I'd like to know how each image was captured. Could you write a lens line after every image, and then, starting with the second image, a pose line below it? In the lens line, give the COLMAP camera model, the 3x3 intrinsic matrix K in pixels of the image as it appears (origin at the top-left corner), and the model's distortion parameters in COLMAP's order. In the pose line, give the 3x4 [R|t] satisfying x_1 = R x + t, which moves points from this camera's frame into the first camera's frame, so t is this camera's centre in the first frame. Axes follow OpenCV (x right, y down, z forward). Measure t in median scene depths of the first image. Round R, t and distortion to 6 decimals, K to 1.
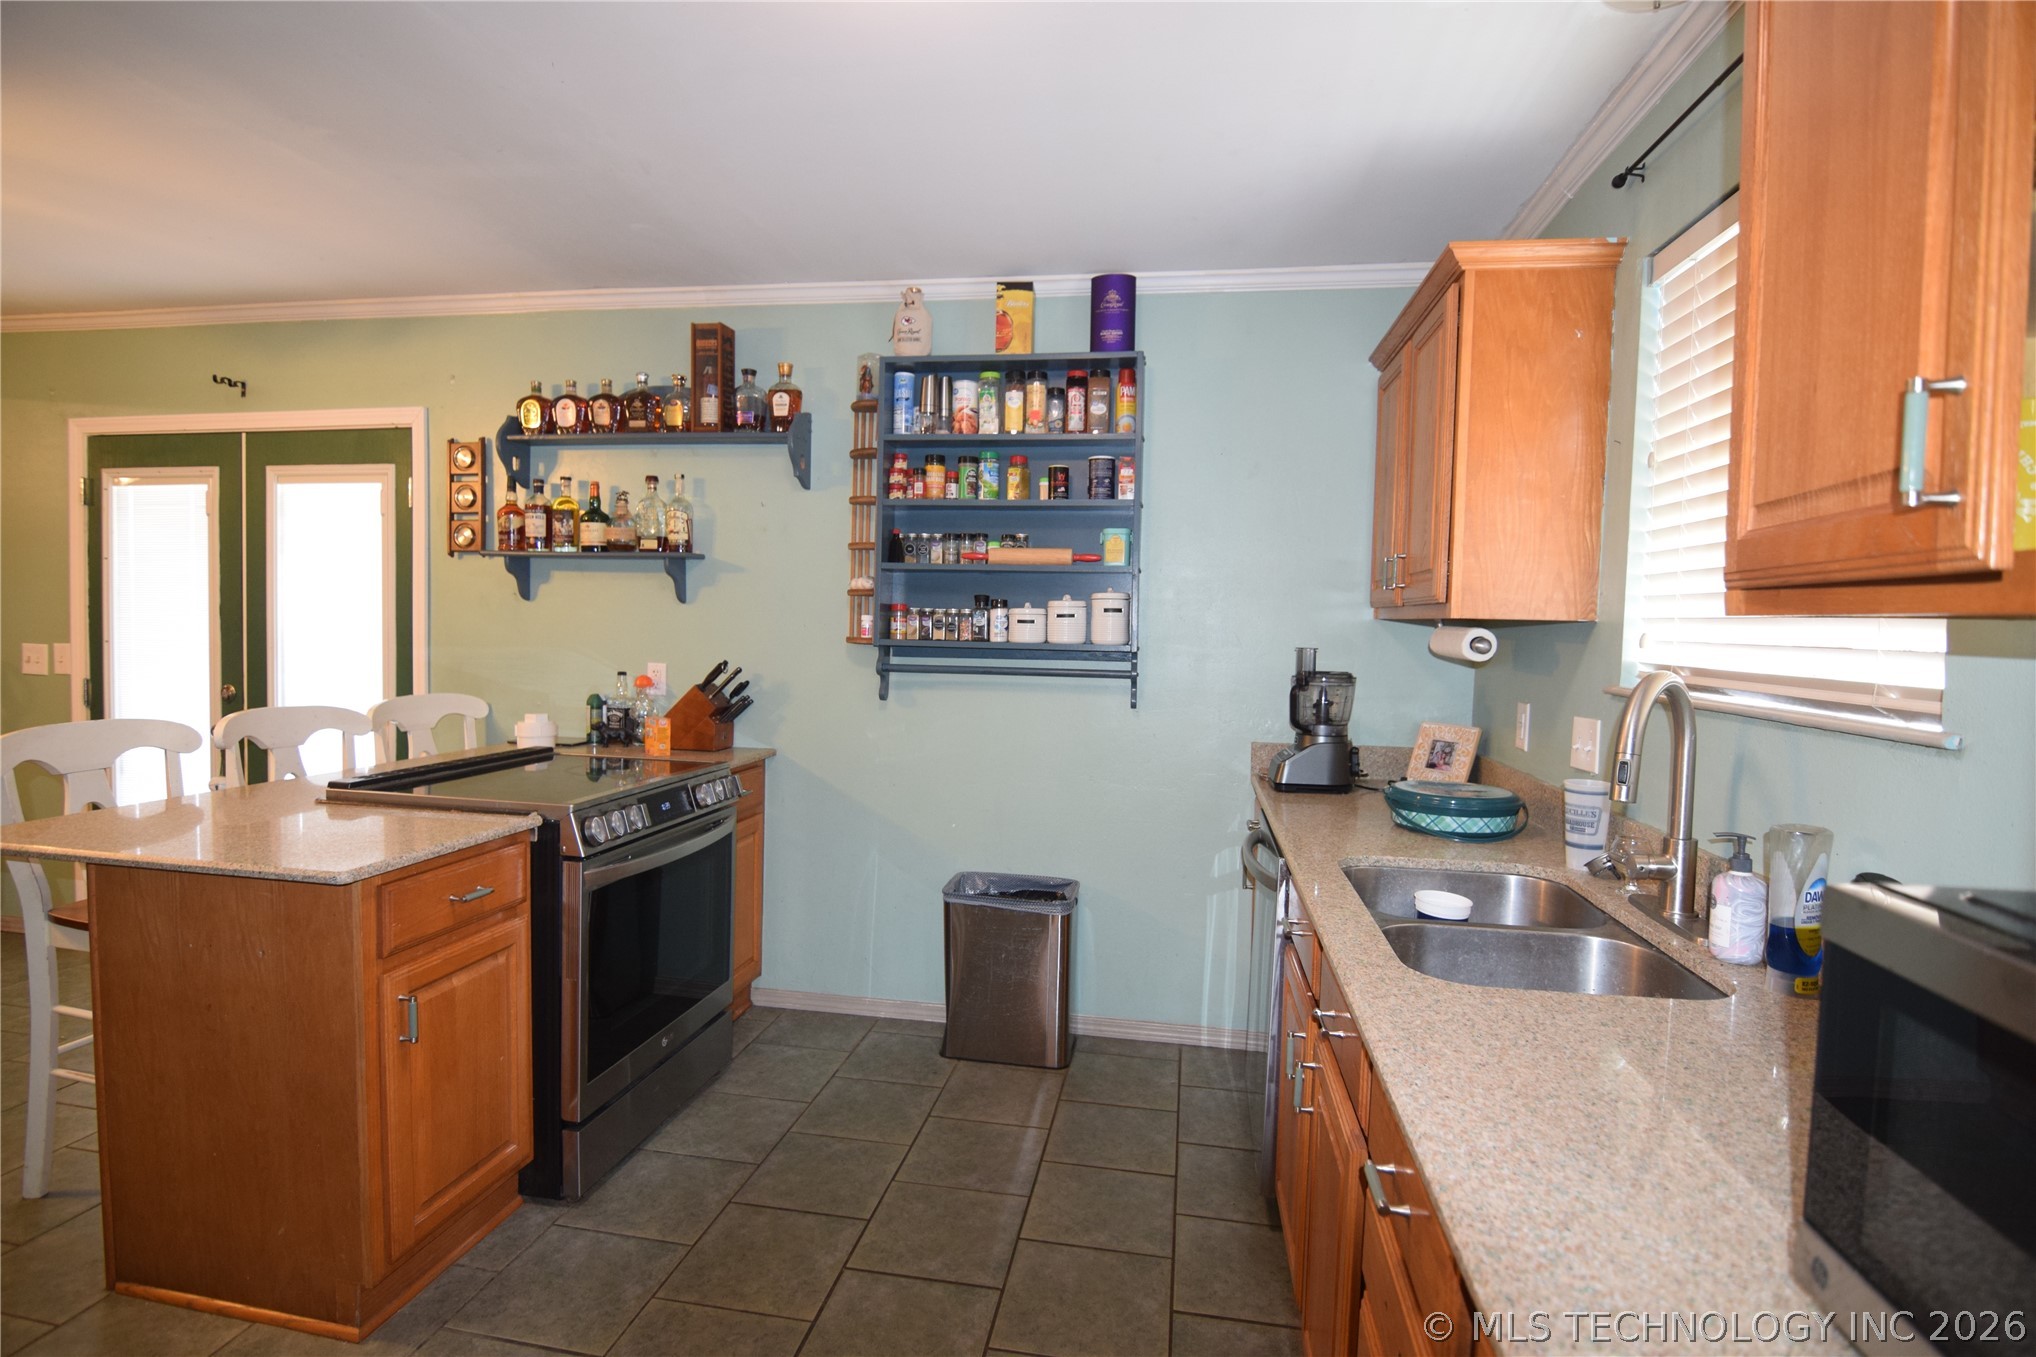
lens RADIAL K [[1007.9, 0, 1018.0], [0, 1007.9, 678.5], [0, 0, 1]] dist [-0.001010, -0.000265]
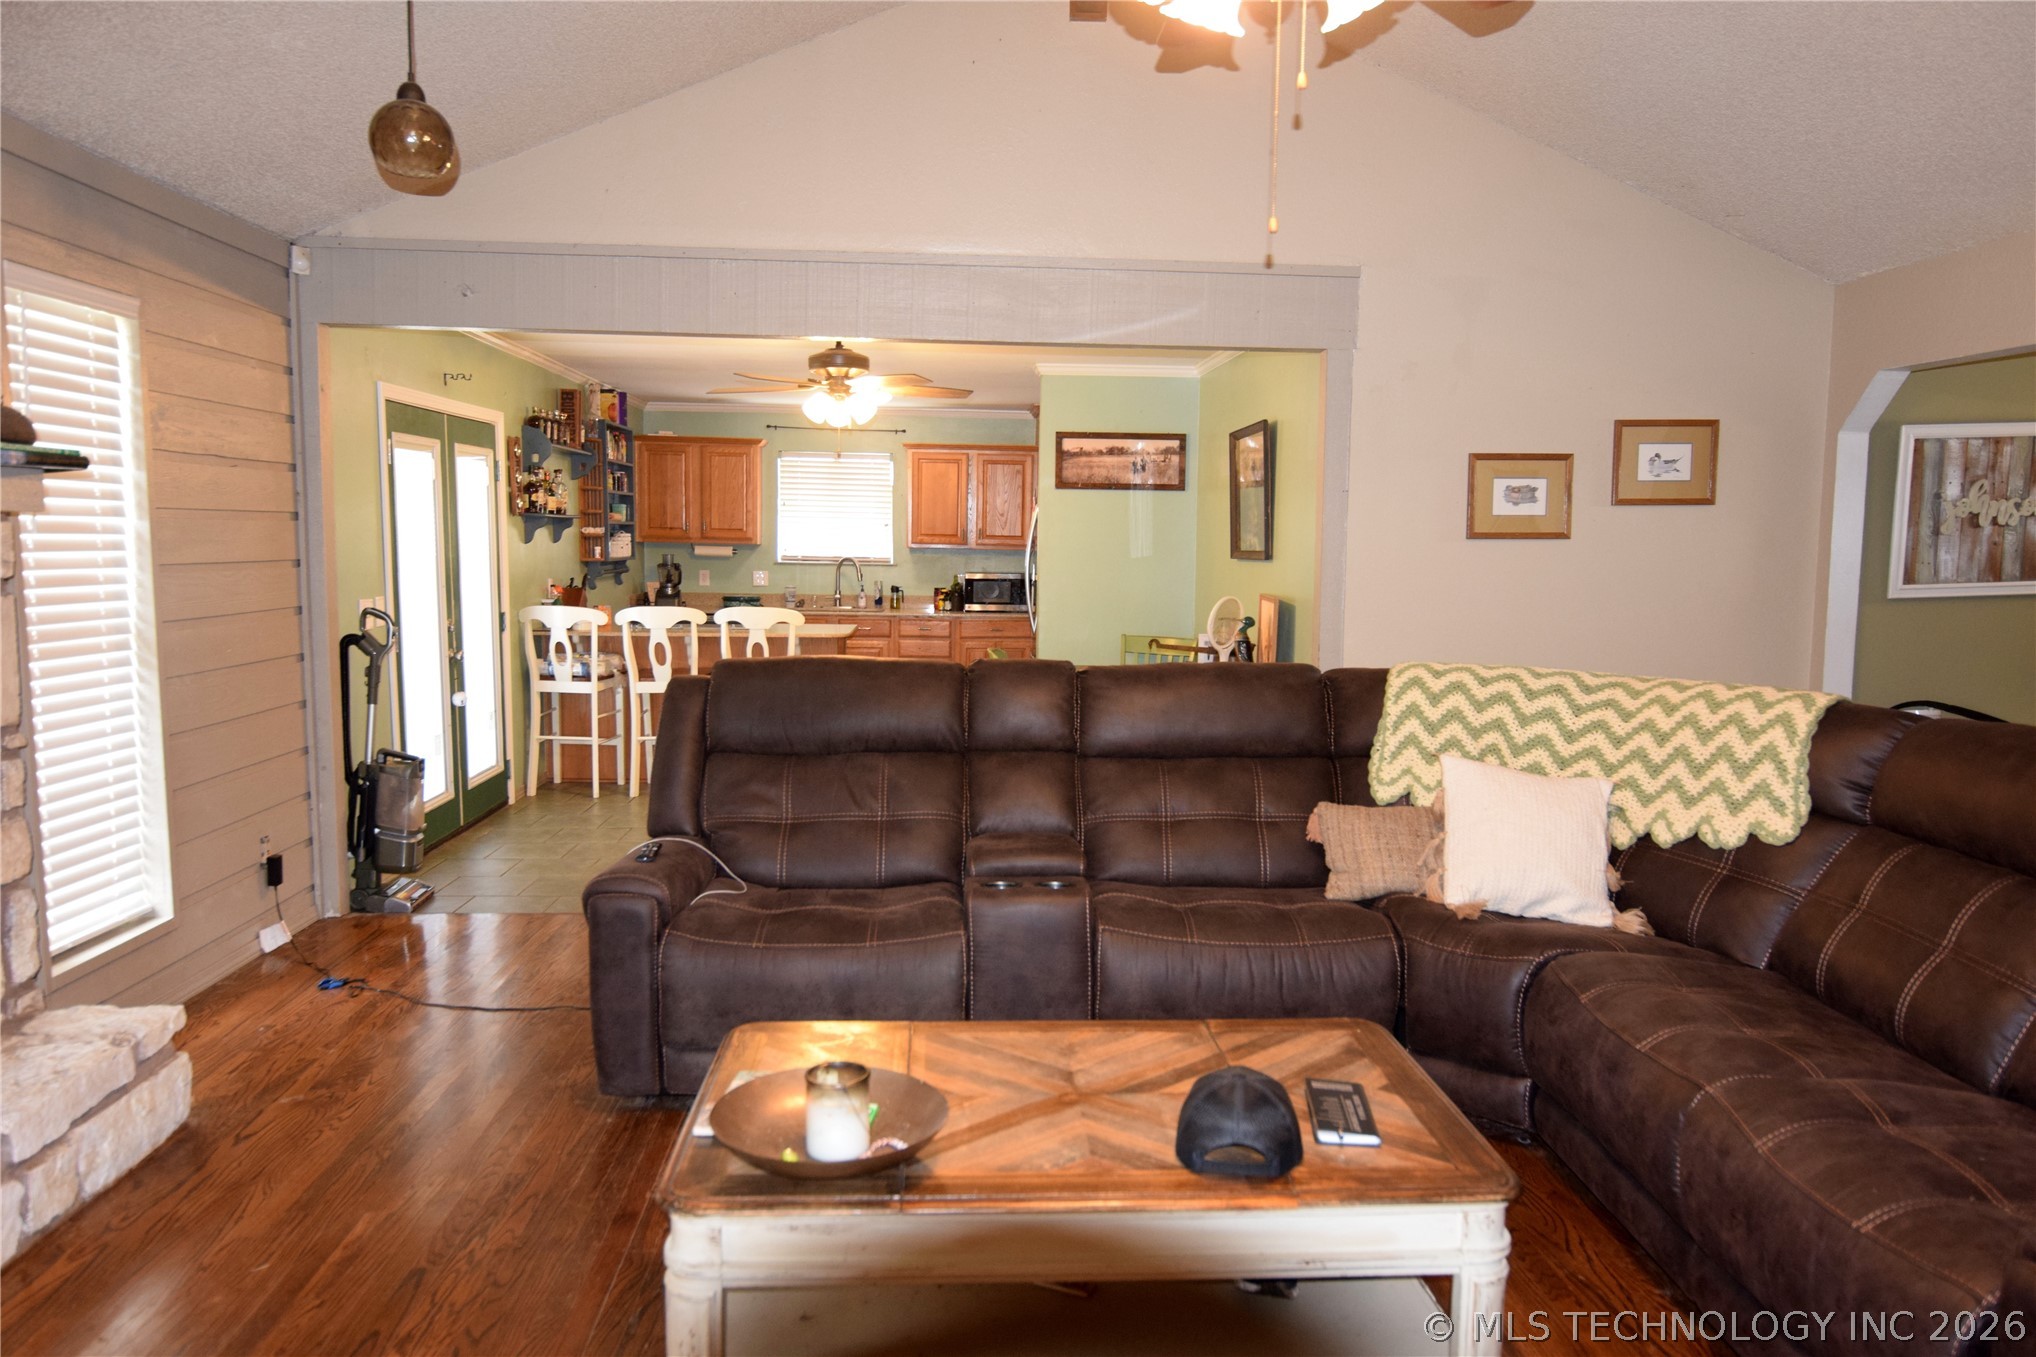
lens RADIAL K [[1420.8, 0, 1024.7], [0, 1420.8, 676.7], [0, 0, 1]] dist [-0.001010, -0.003266]
pose [[-0.222857, -0.120458, 0.967380, -2.953551], [0.030136, 0.991011, 0.130343, -0.143416], [-0.974385, 0.058201, -0.217223, 0.776253]]
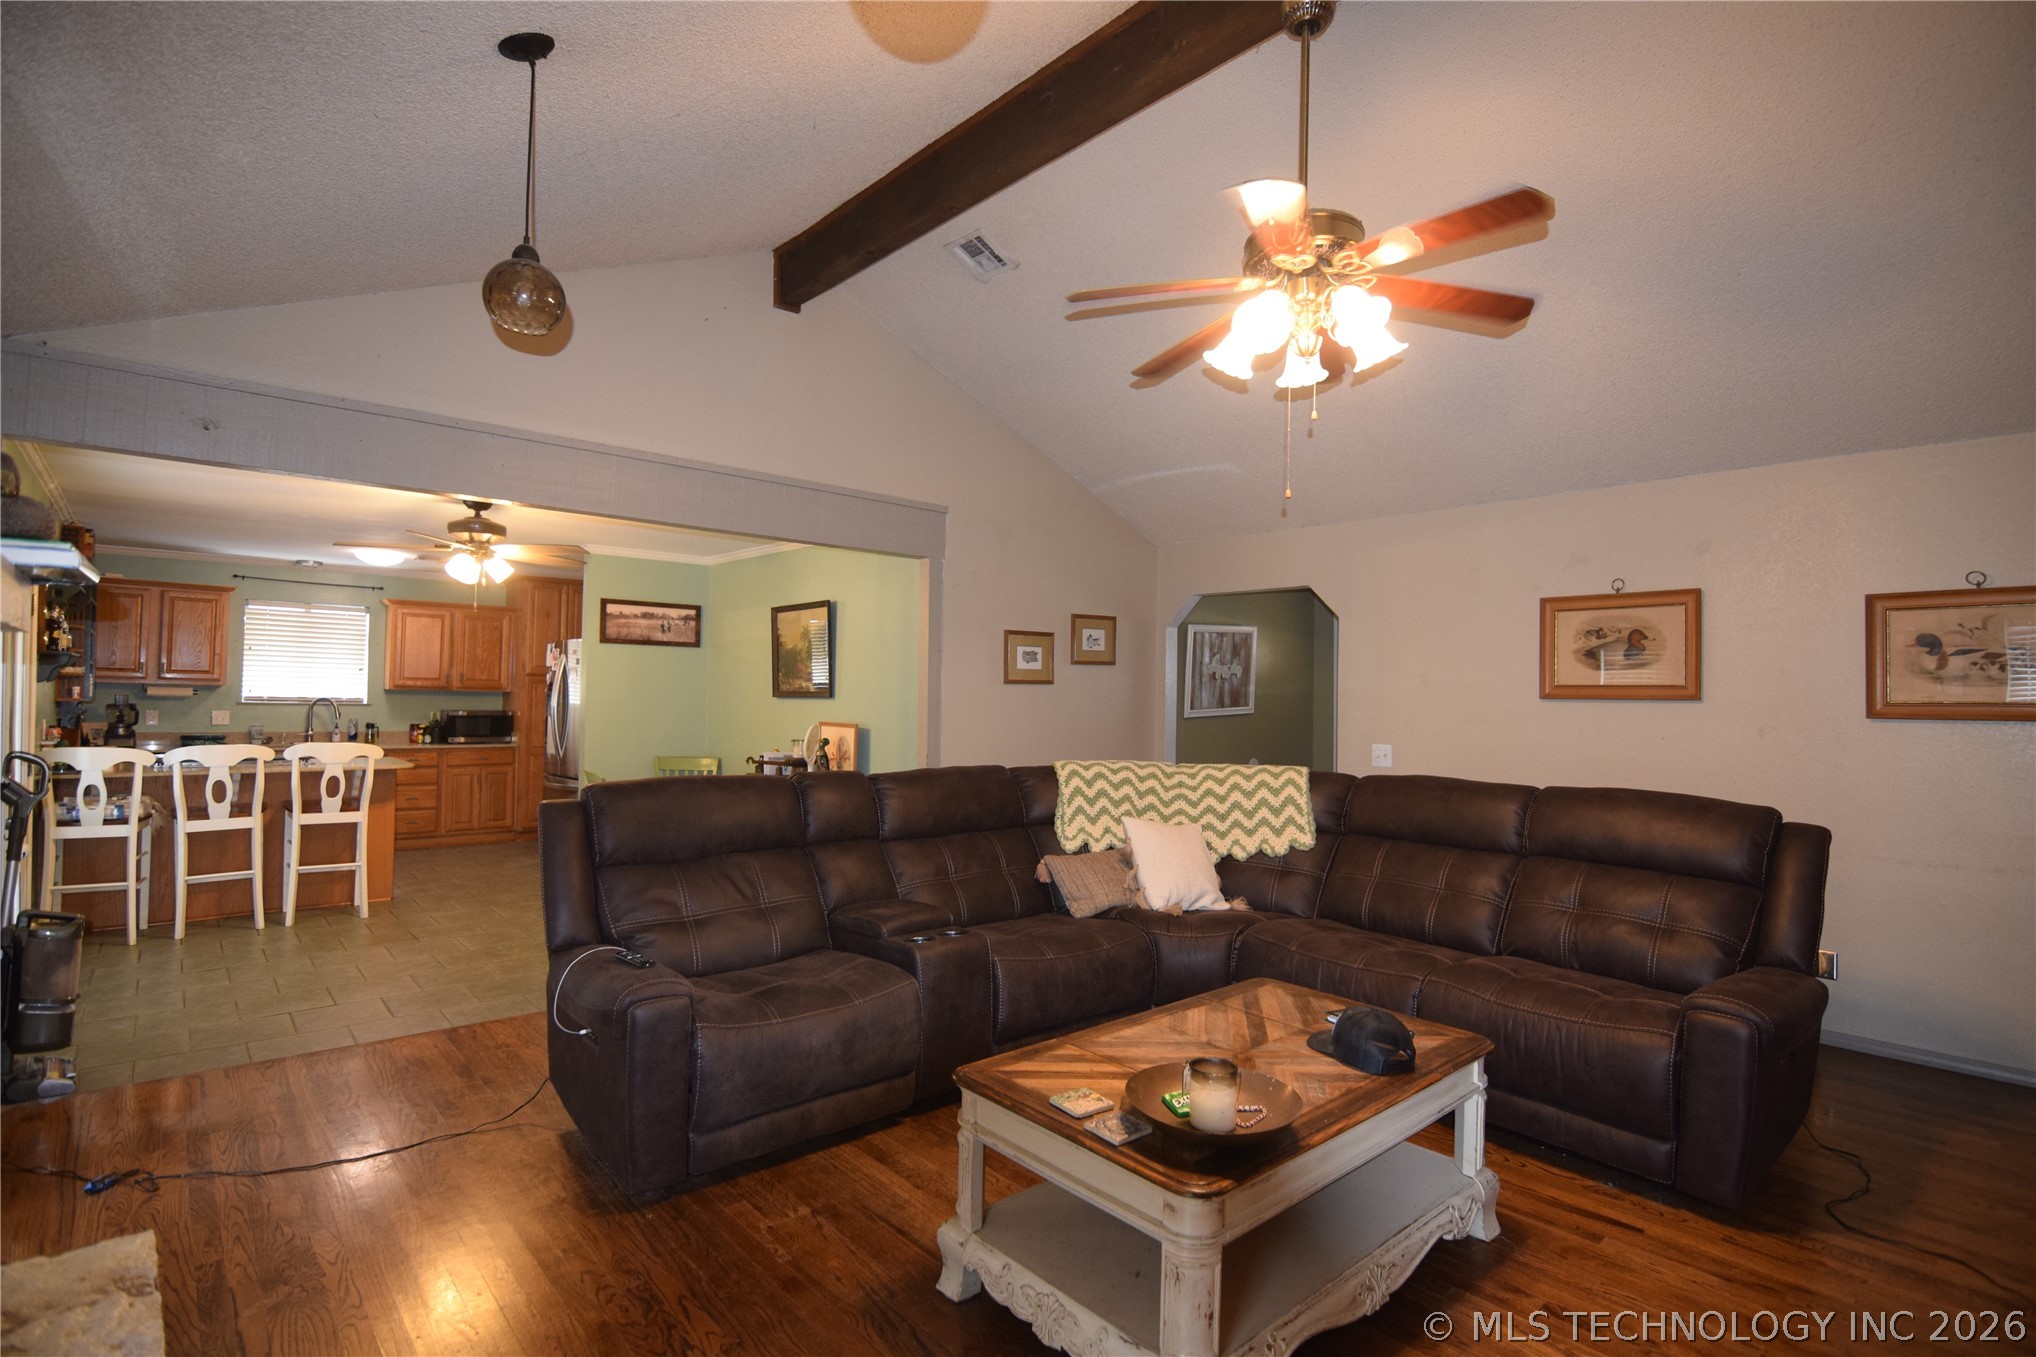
lens RADIAL K [[986.0, 0, 1023.9], [0, 986.0, 678.3], [0, 0, 1]] dist [-0.005438, -0.010422]
pose [[-0.777983, -0.024343, 0.627814, -2.625597], [-0.003165, 0.999388, 0.034828, -0.144031], [-0.628277, 0.025108, -0.777584, 1.260239]]
